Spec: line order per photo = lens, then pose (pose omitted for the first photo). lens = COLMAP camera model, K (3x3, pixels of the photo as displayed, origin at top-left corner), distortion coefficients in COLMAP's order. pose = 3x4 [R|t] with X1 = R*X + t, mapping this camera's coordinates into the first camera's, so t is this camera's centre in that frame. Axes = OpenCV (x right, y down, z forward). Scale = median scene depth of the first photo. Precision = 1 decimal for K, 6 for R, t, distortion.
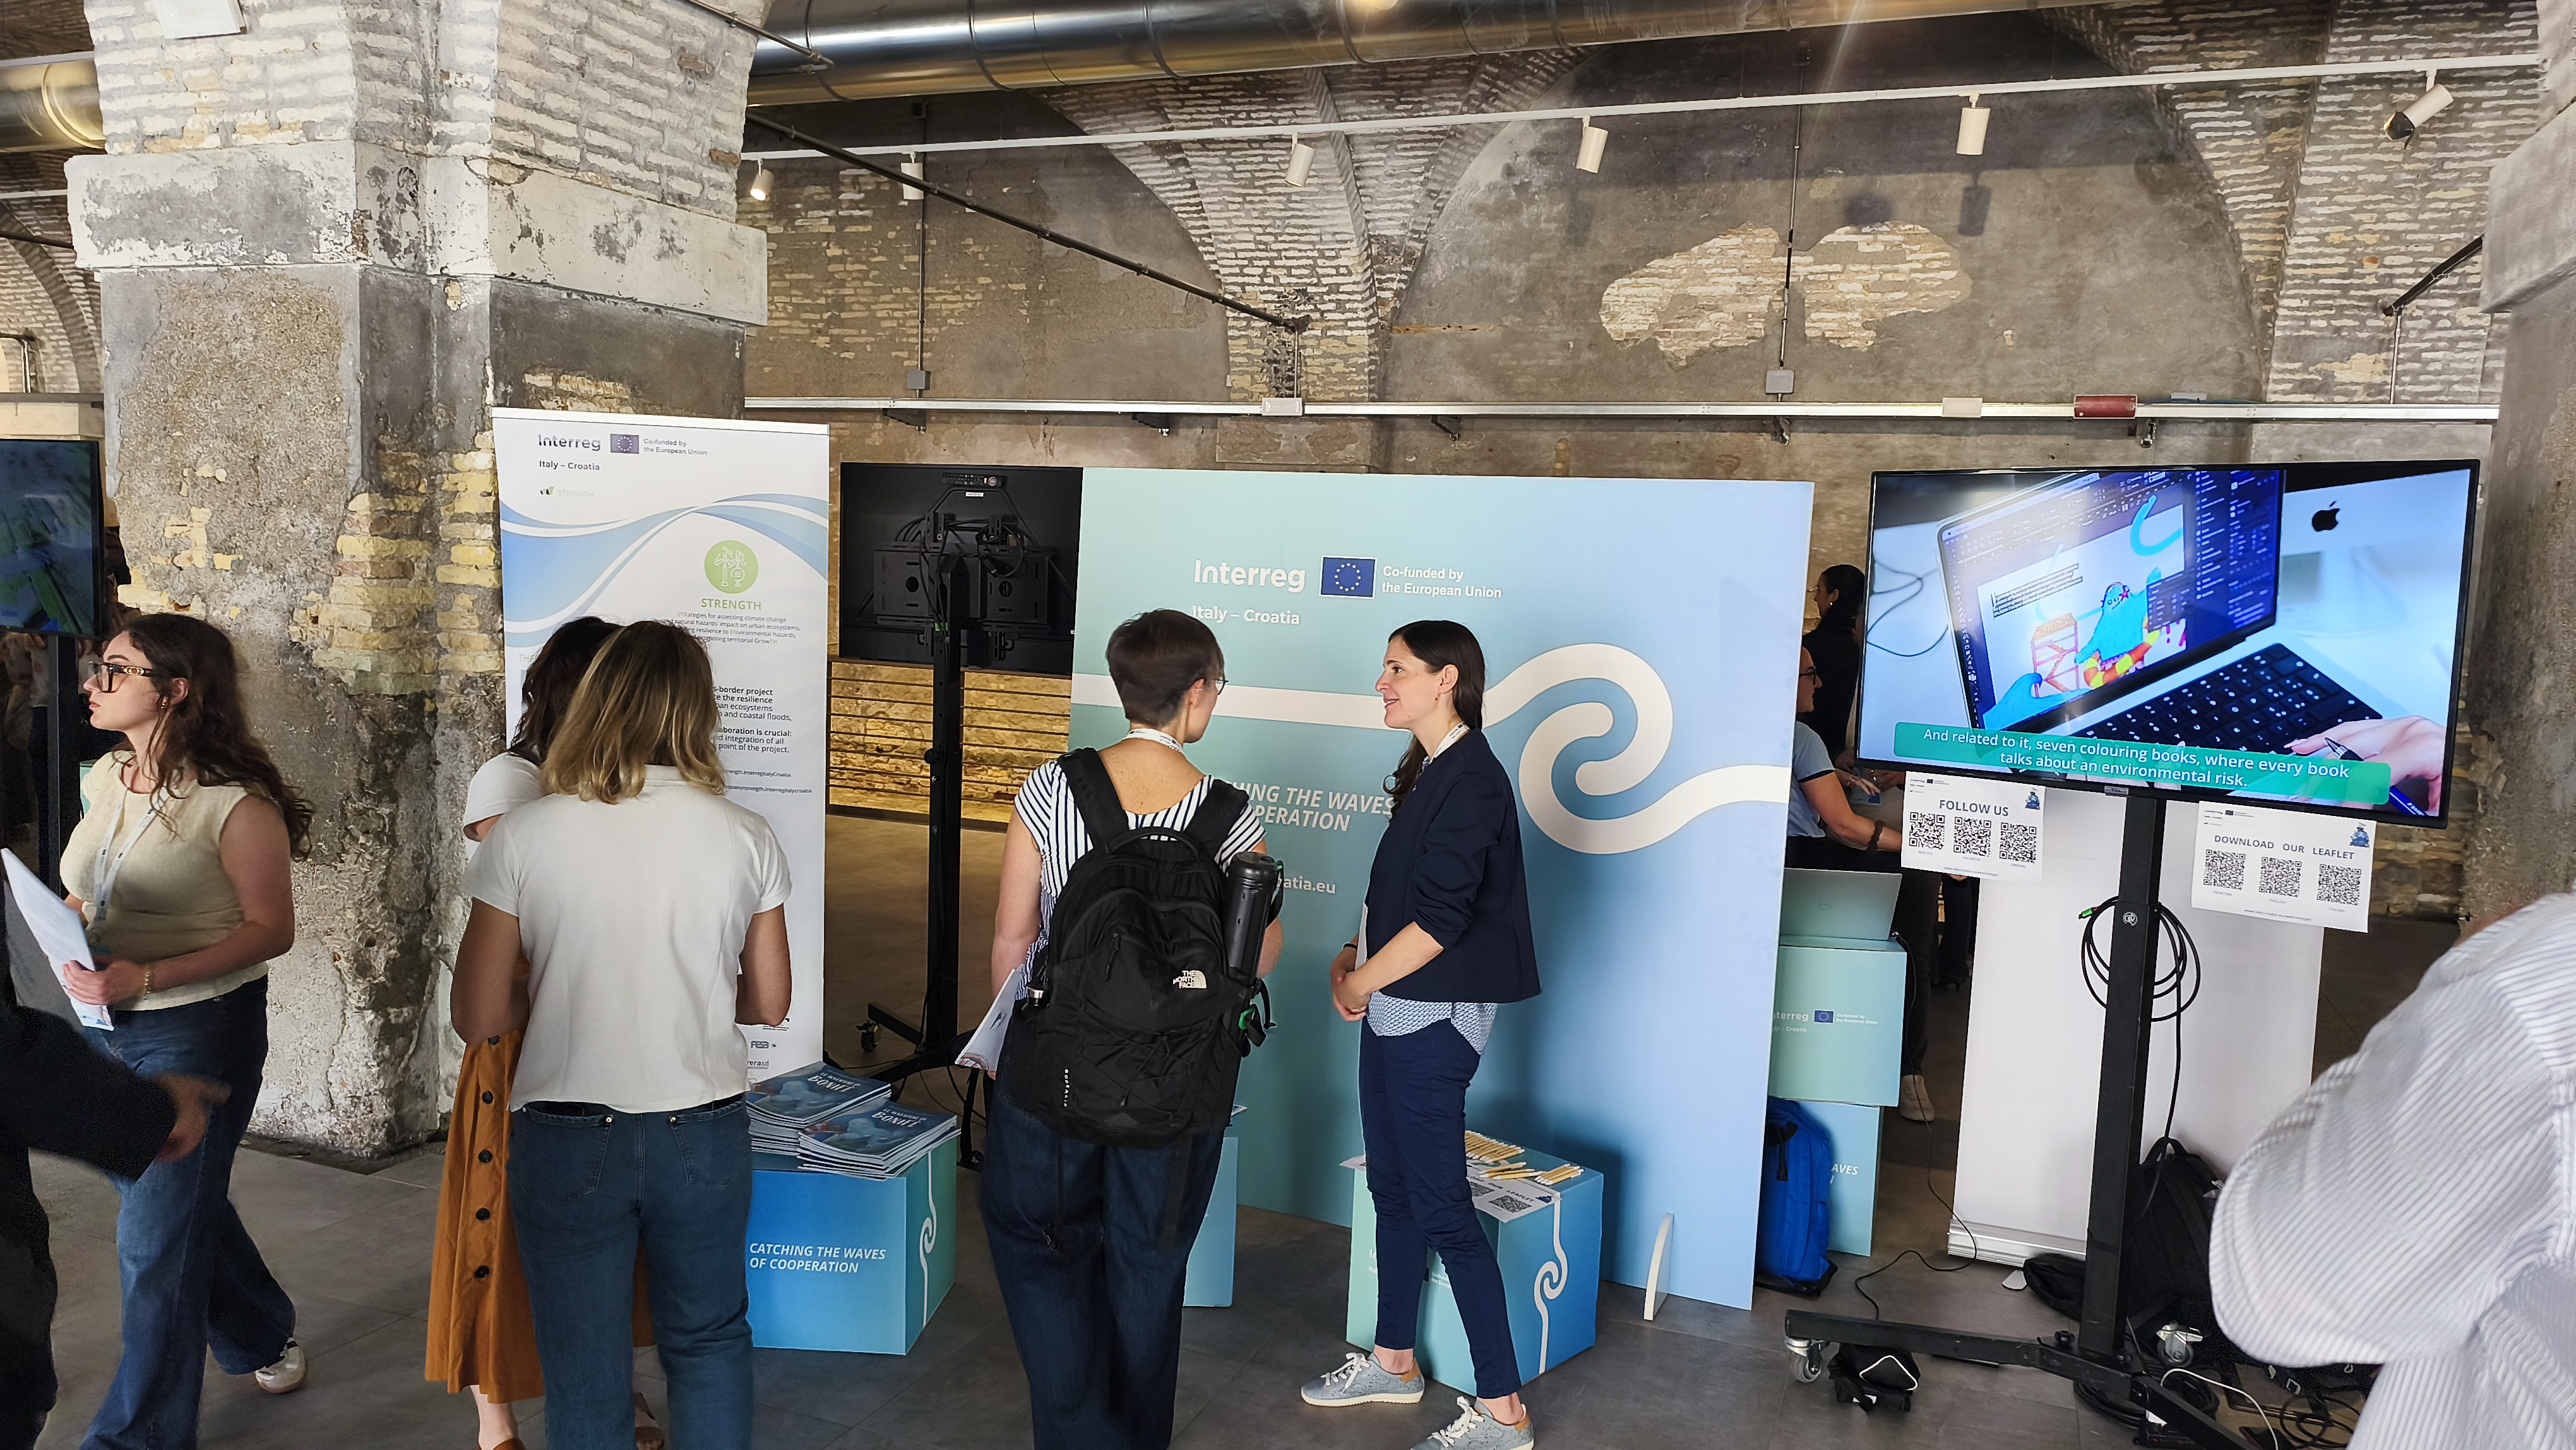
lens RADIAL K [[1754.2, 0, 1310.7], [0, 1754.2, 741.2], [0, 0, 1]] dist [0.049858, -0.050467]
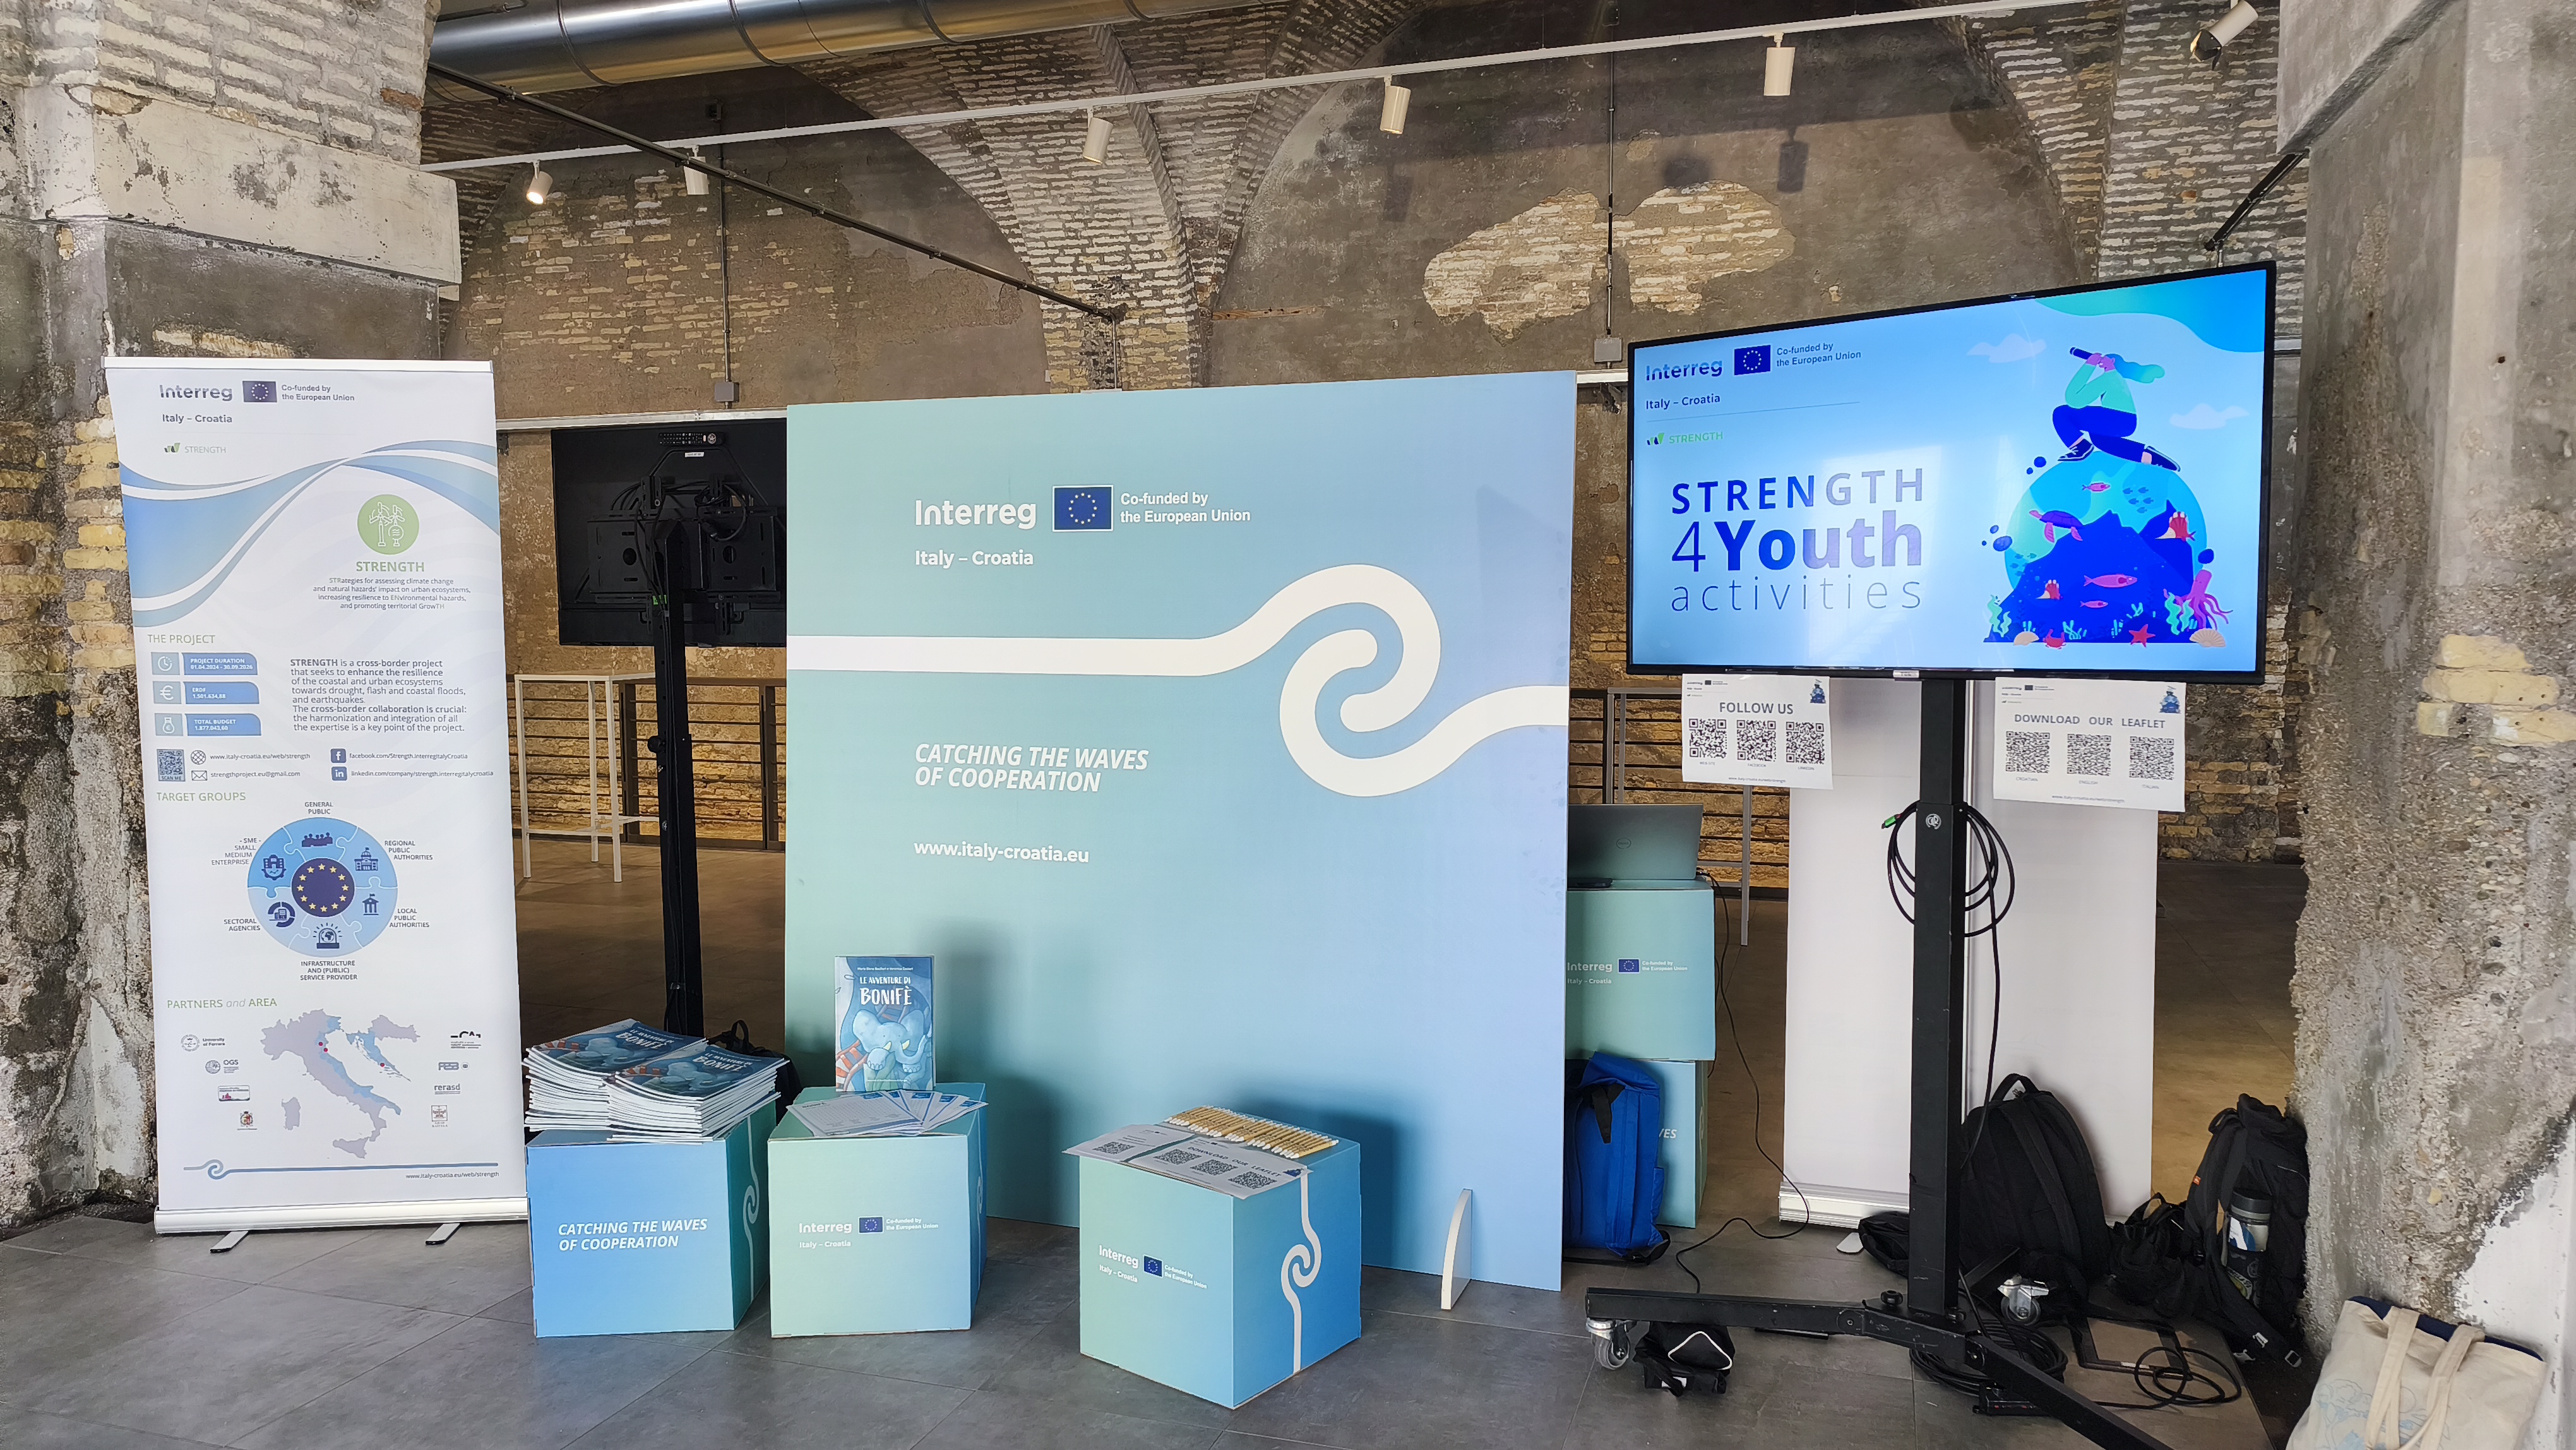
lens RADIAL K [[1752.0, 0, 1278.8], [0, 1752.0, 737.1], [0, 0, 1]] dist [0.049340, -0.043948]
pose [[0.997826, -0.049798, 0.043177, 0.037802], [0.050646, 0.998540, -0.018765, 0.022507], [-0.042179, 0.020911, 0.998891, 0.048083]]
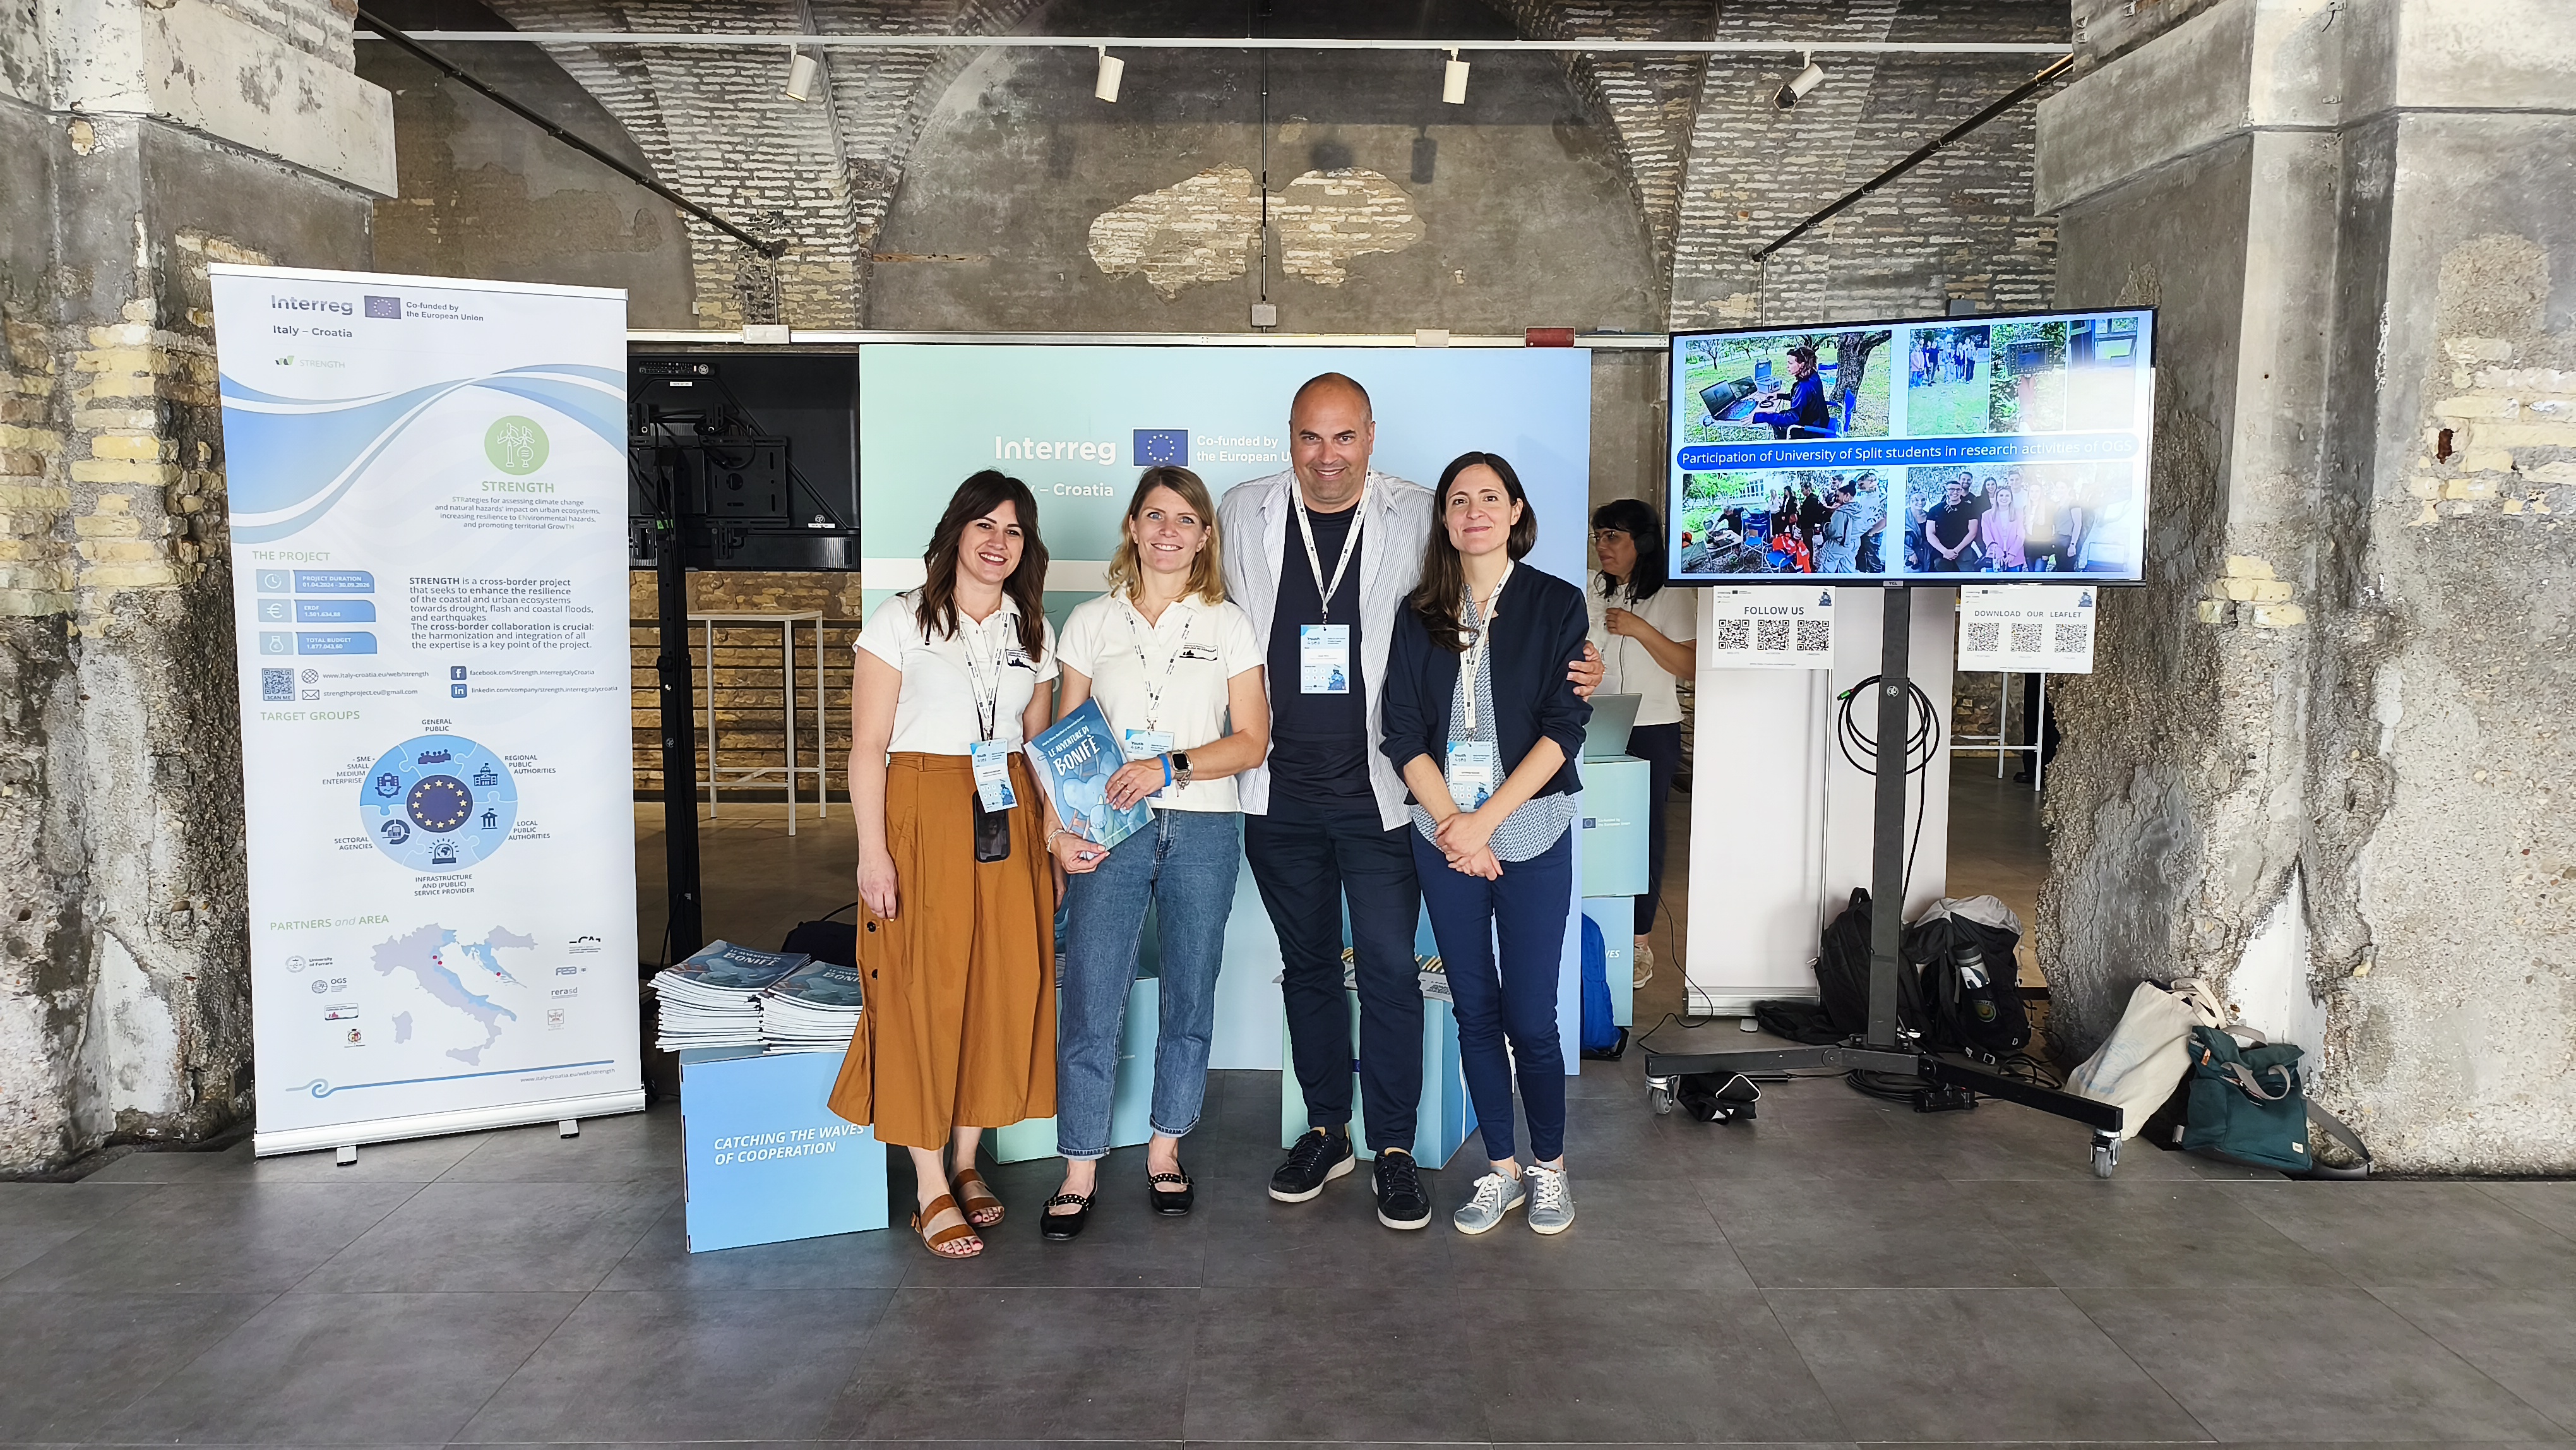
lens RADIAL K [[1760.4, 0, 1300.7], [0, 1760.4, 734.5], [0, 0, 1]] dist [0.042810, -0.039060]
pose [[0.927544, -0.076076, 0.365888, -0.146313], [0.071219, 0.997101, 0.026776, 0.026400], [-0.366865, 0.001222, 0.930274, -0.000043]]
